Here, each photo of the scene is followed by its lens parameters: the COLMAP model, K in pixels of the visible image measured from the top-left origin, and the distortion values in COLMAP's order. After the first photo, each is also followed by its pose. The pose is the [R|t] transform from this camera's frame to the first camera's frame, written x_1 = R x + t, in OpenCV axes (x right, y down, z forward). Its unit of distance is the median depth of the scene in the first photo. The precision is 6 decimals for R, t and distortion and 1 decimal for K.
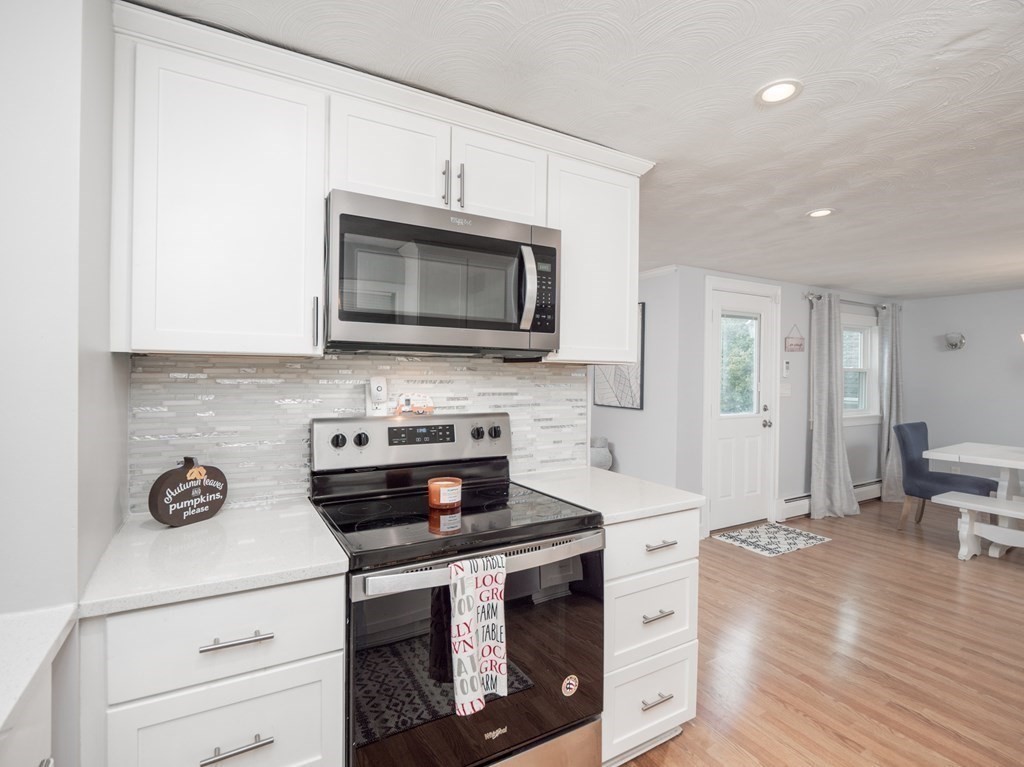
lens RADIAL K [[494.6, 0, 506.7], [0, 494.6, 373.4], [0, 0, 1]] dist [-0.004046, -0.000306]
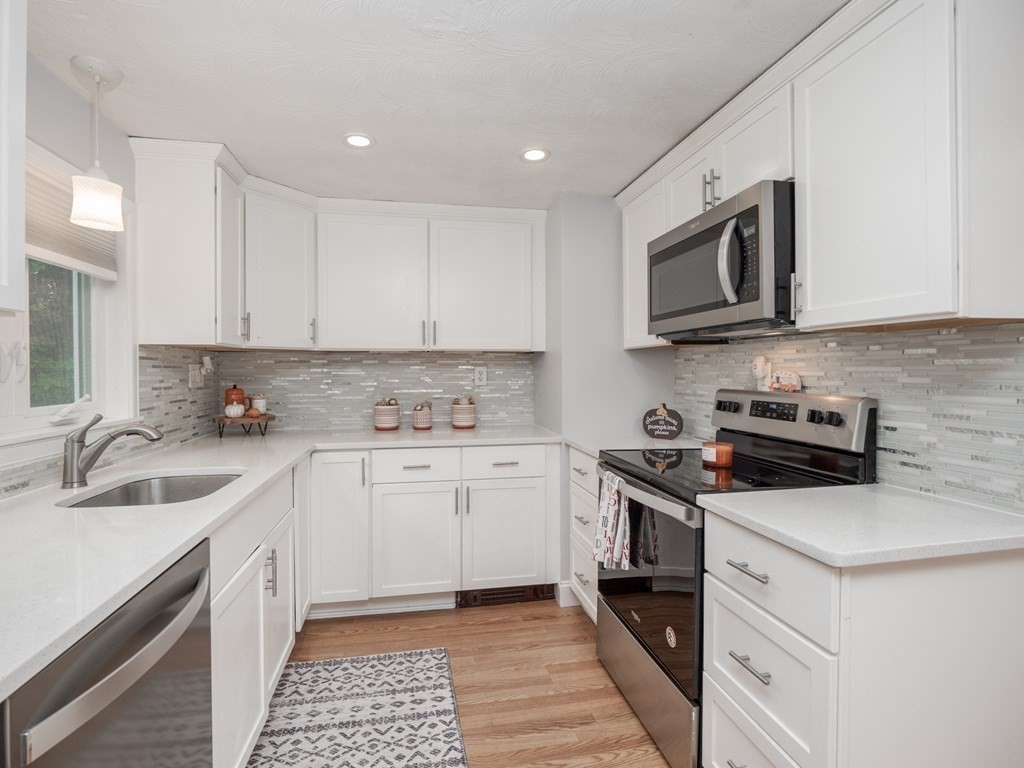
lens RADIAL K [[494.6, 0, 506.7], [0, 494.6, 373.9], [0, 0, 1]] dist [-0.004046, -0.000306]
pose [[-0.315894, -0.003646, -0.948787, 1.013391], [-0.000564, 0.999993, -0.003655, 0.050991], [0.948794, -0.000619, -0.315894, 0.800791]]
